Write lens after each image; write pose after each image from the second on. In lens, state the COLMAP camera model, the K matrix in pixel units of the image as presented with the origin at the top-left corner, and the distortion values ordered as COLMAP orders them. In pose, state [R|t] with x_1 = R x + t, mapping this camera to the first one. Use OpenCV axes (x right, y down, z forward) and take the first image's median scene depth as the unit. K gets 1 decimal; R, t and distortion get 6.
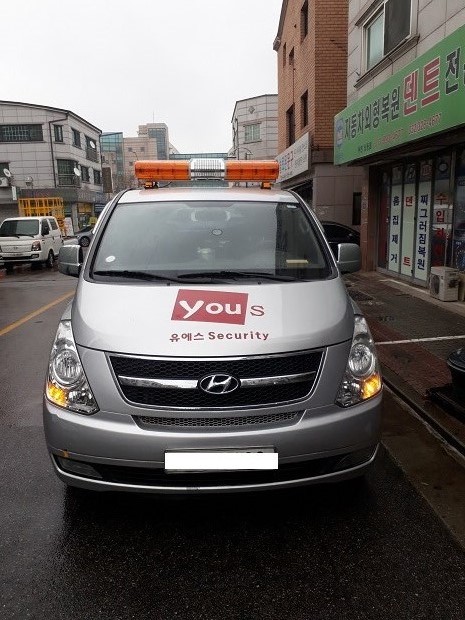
lens RADIAL K [[500.6, 0, 232.5], [0, 500.6, 310.0], [0, 0, 1]] dist [0.004300, 0.001917]
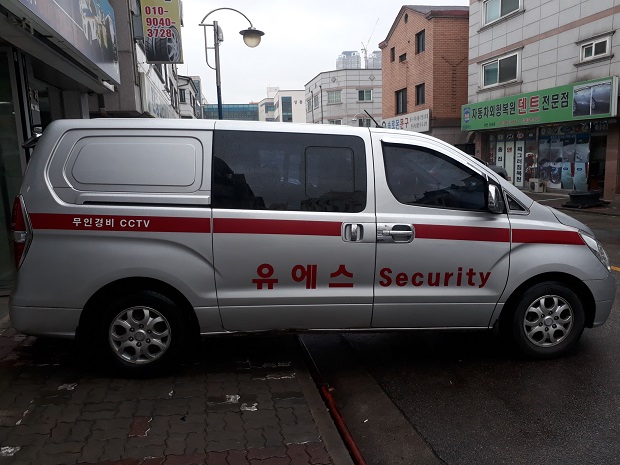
lens RADIAL K [[500.6, 0, 310.0], [0, 500.6, 232.5], [0, 0, 1]] dist [0.004300, 0.001917]
pose [[0.988846, -0.029463, 0.145999, -0.225317], [0.036085, 0.998427, -0.042918, 0.053290], [-0.144504, 0.047708, 0.988353, -0.265123]]
